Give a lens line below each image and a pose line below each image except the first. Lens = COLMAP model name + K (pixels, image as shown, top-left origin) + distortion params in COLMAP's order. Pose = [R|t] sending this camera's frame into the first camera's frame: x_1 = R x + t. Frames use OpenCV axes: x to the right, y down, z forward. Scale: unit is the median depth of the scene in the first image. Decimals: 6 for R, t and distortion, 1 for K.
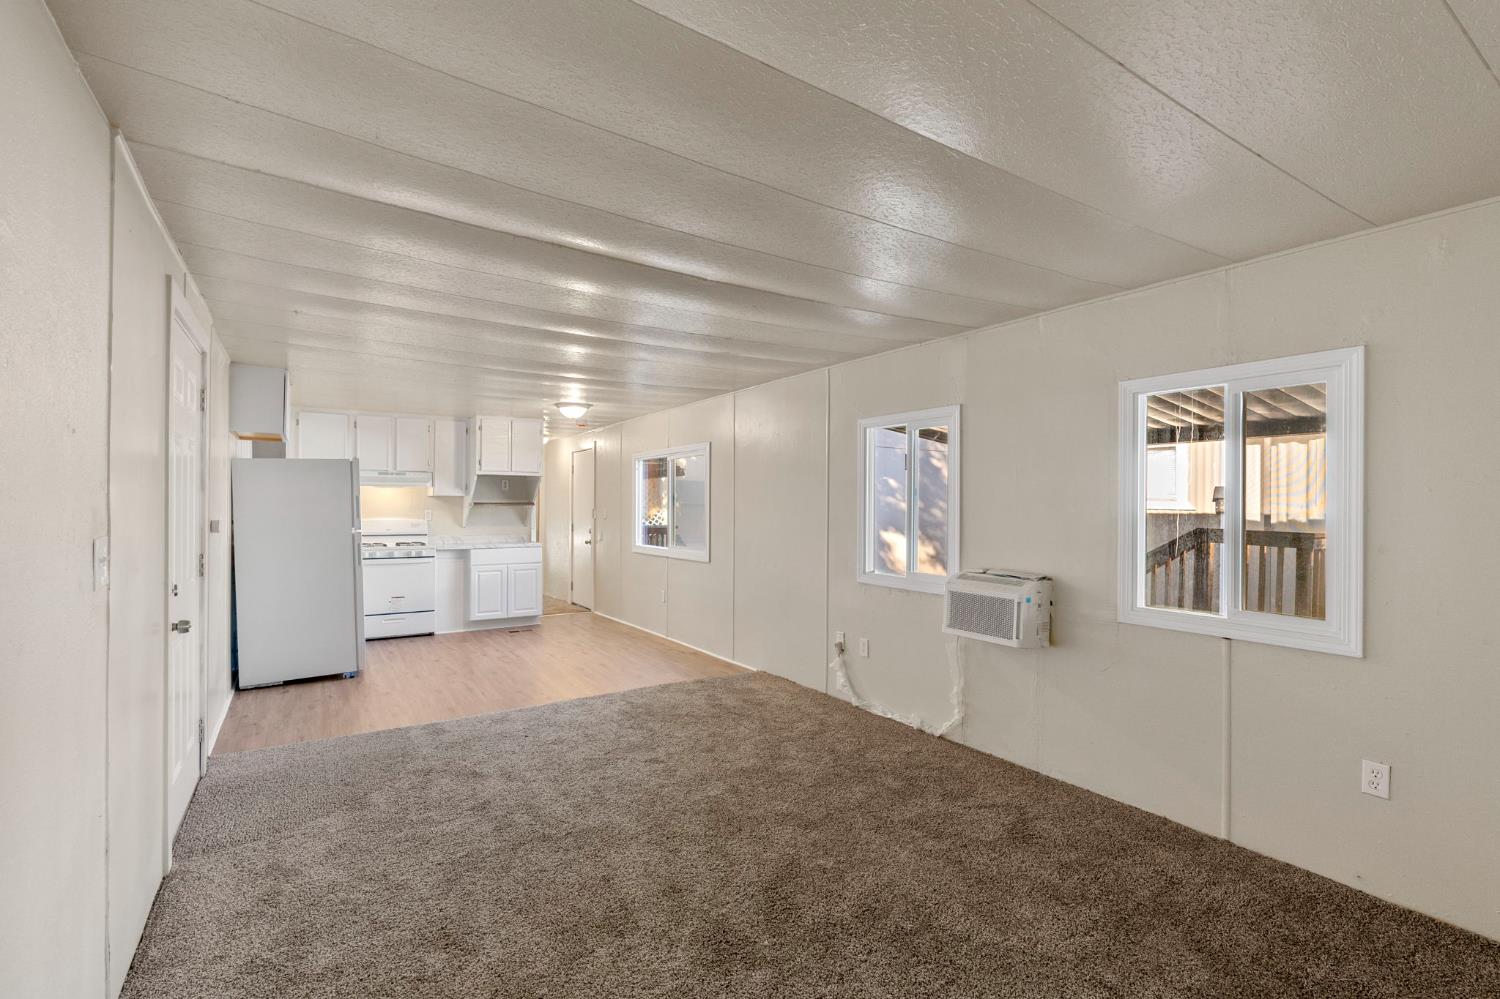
lens RADIAL K [[685.1, 0, 750.0], [0, 685.1, 499.5], [0, 0, 1]] dist [-0.001583, 0.000004]
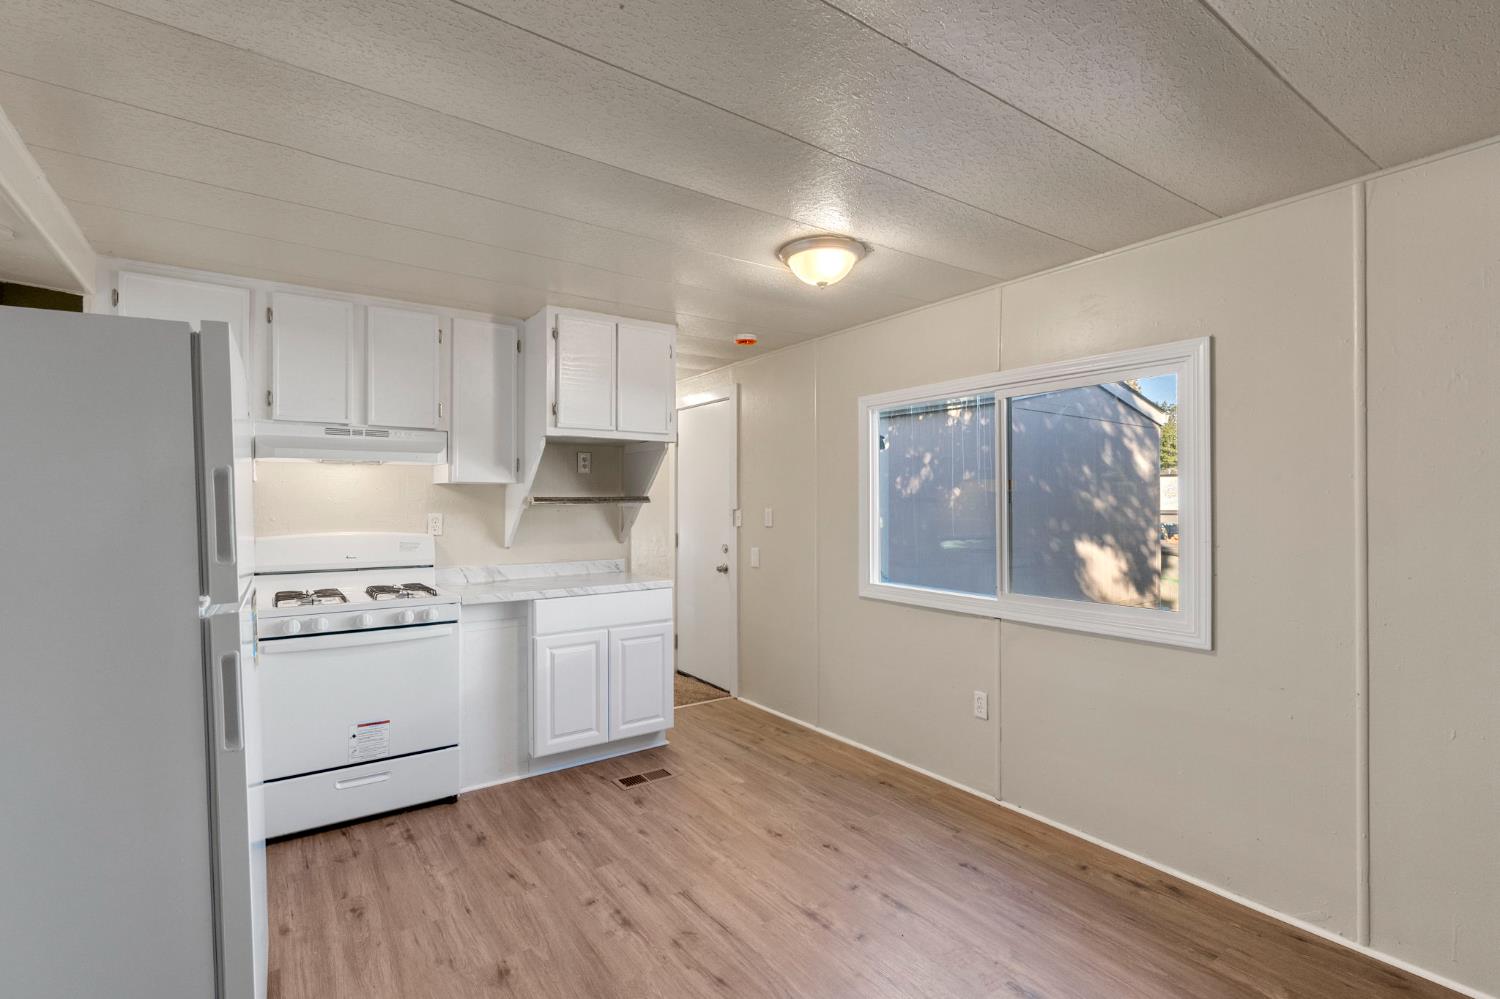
lens RADIAL K [[685.1, 0, 750.0], [0, 685.1, 499.5], [0, 0, 1]] dist [-0.001583, 0.000004]
pose [[0.999092, -0.002887, 0.042518, -0.279261], [0.002826, 0.999995, 0.001503, 0.005805], [-0.042522, -0.001382, 0.999095, 0.529877]]
